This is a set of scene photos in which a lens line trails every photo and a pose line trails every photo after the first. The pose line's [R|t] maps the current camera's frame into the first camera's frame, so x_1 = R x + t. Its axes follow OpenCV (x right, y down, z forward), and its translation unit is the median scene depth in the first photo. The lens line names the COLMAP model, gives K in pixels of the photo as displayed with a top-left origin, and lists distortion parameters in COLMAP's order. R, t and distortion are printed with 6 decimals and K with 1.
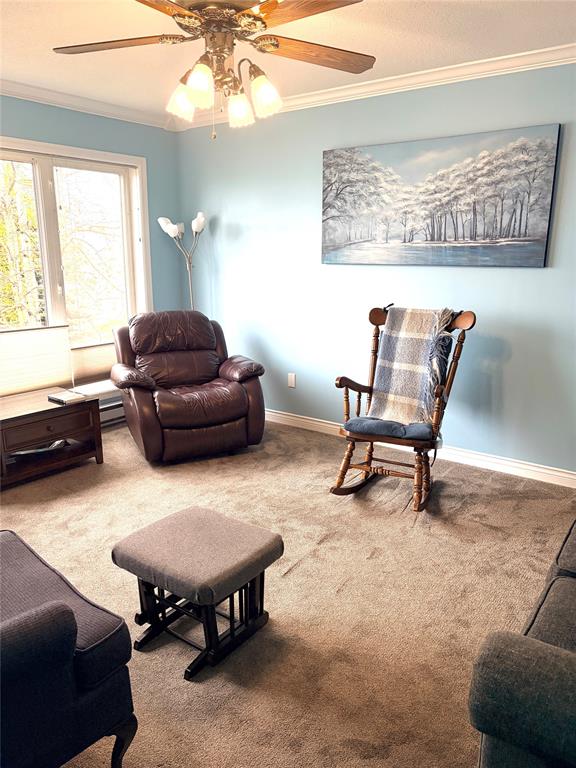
lens RADIAL K [[579.8, 0, 290.9], [0, 579.8, 377.9], [0, 0, 1]] dist [0.048144, -0.061748]
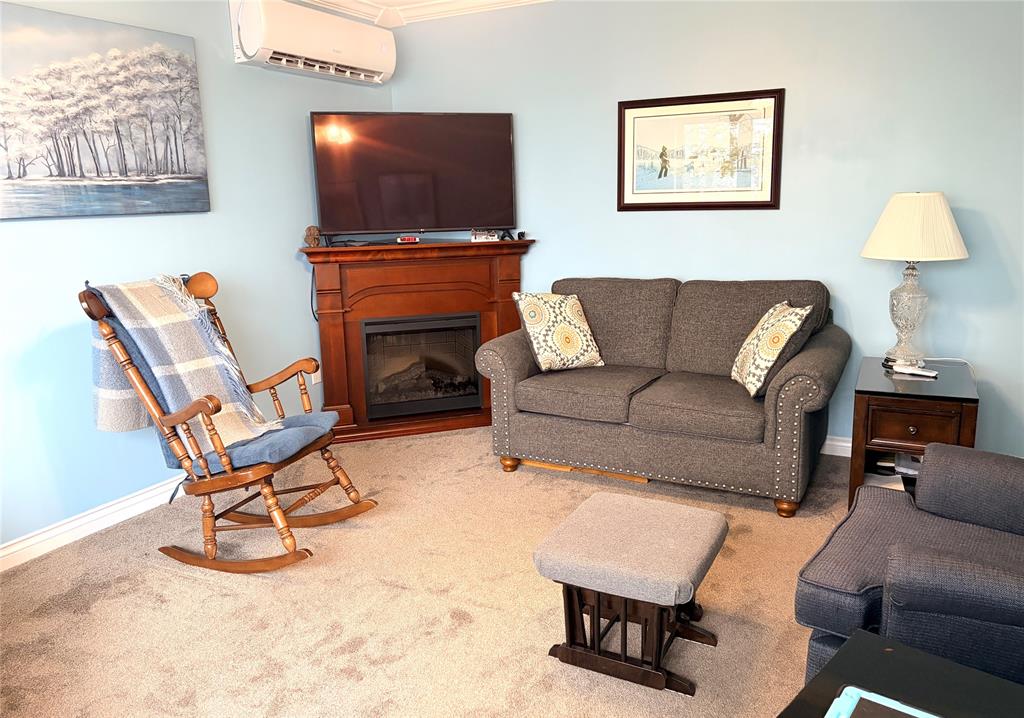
lens RADIAL K [[725.3, 0, 515.2], [0, 725.3, 360.7], [0, 0, 1]] dist [-0.045980, -0.013000]
pose [[-0.163315, -0.207511, 0.964504, -0.608277], [0.239564, 0.940028, 0.242809, -0.127855], [-0.957046, 0.270715, -0.103808, 0.715255]]
